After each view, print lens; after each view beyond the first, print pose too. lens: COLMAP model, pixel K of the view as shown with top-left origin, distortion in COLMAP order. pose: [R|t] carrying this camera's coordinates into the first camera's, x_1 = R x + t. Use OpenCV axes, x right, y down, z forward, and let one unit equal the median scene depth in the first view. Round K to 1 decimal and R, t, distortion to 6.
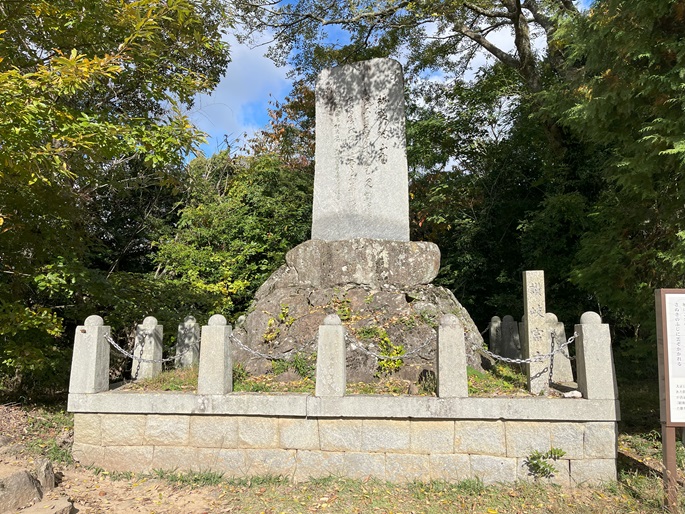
lens RADIAL K [[518.1, 0, 342.5], [0, 518.1, 257.0], [0, 0, 1]] dist [-0.000300, -0.000142]
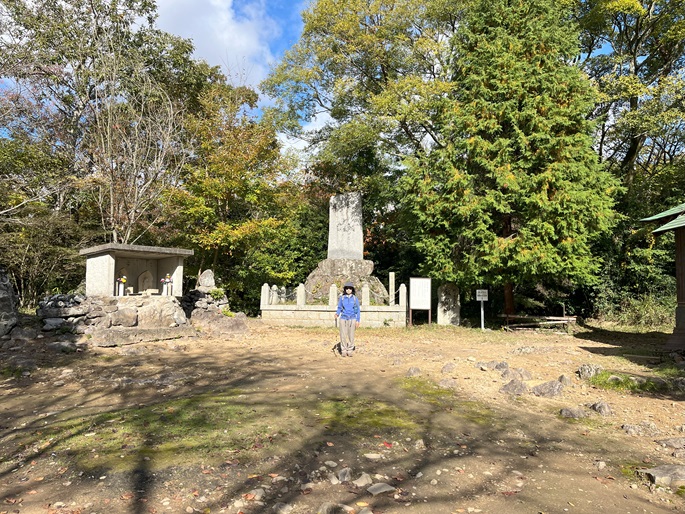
lens RADIAL K [[518.1, 0, 342.5], [0, 518.1, 257.0], [0, 0, 1]] dist [-0.000300, -0.000142]
pose [[0.999741, 0.009782, -0.020535, 0.076657], [-0.009247, 0.999620, 0.025973, -0.113498], [0.020781, -0.025776, 0.999452, -1.741420]]
